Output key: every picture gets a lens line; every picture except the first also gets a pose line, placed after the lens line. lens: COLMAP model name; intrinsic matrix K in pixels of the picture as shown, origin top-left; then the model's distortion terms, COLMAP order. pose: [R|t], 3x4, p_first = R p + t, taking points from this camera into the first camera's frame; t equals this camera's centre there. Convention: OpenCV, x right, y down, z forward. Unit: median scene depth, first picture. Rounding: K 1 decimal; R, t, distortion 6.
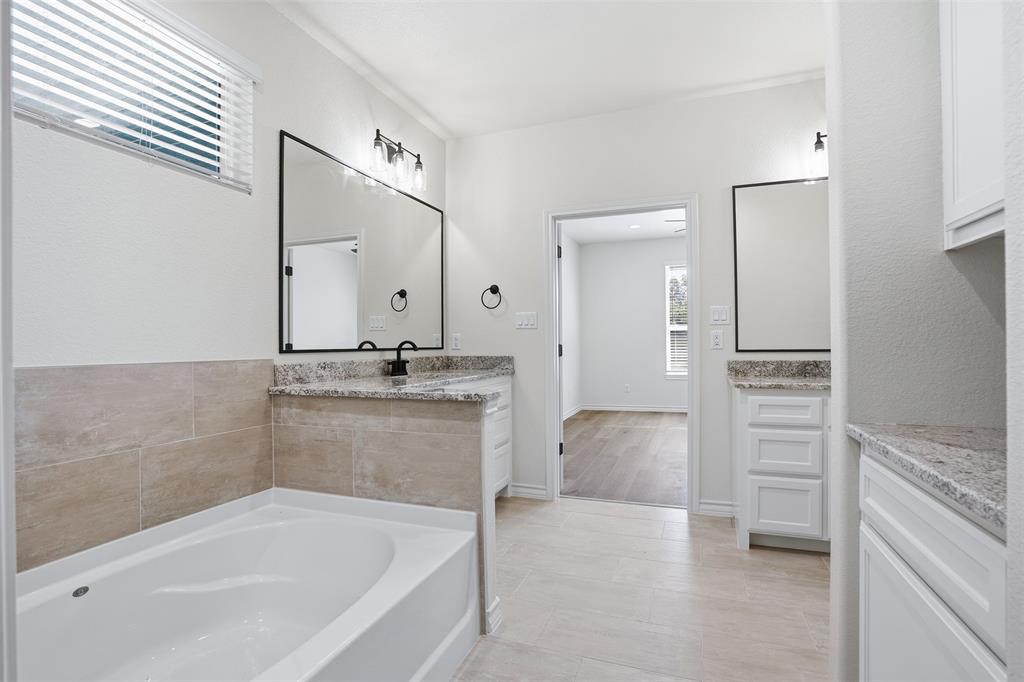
lens RADIAL K [[493.1, 0, 520.2], [0, 493.1, 345.8], [0, 0, 1]] dist [-0.012857, 0.001238]
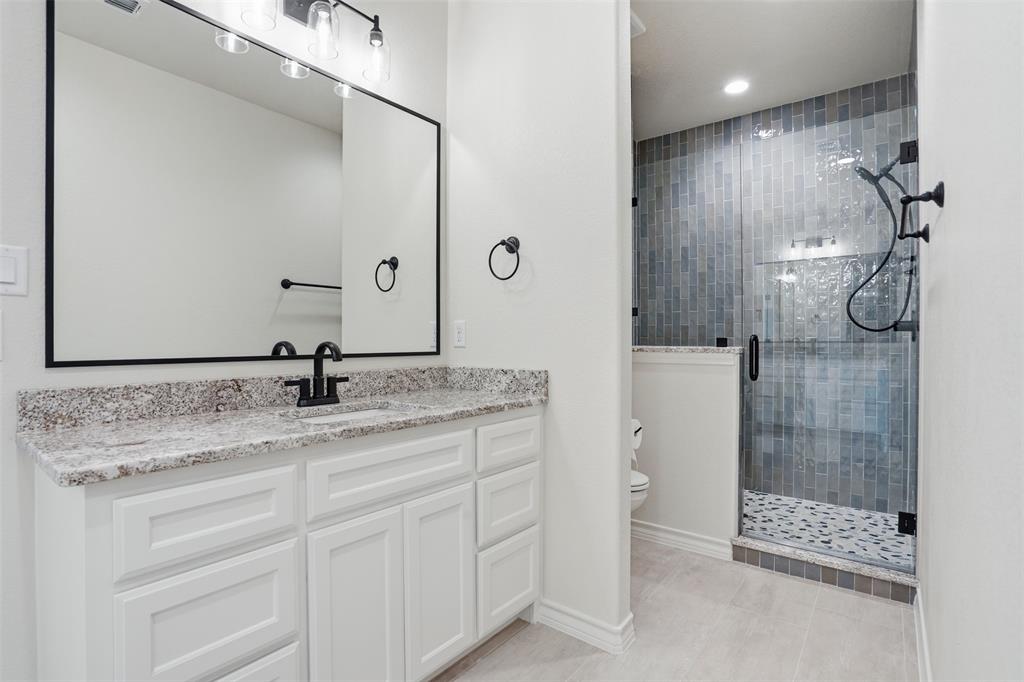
lens RADIAL K [[493.1, 0, 515.6], [0, 493.1, 338.8], [0, 0, 1]] dist [-0.012857, 0.001238]
pose [[0.325277, 0.012346, 0.945538, 0.198486], [-0.001000, 0.999919, -0.012712, -0.005748], [-0.945618, 0.003189, 0.325263, 0.536291]]
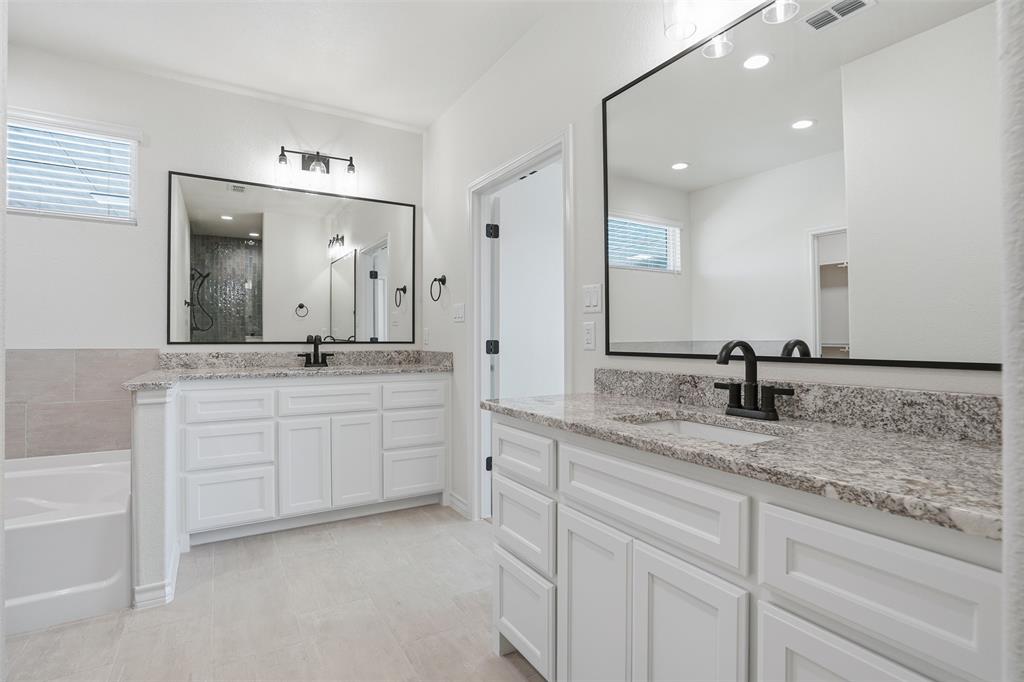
lens RADIAL K [[493.1, 0, 512.8], [0, 493.1, 338.6], [0, 0, 1]] dist [-0.012857, 0.001238]
pose [[0.774040, 0.009801, -0.633061, 0.775324], [-0.010435, 0.999942, 0.002722, -0.009713], [0.633051, 0.004499, 0.774097, 0.436743]]
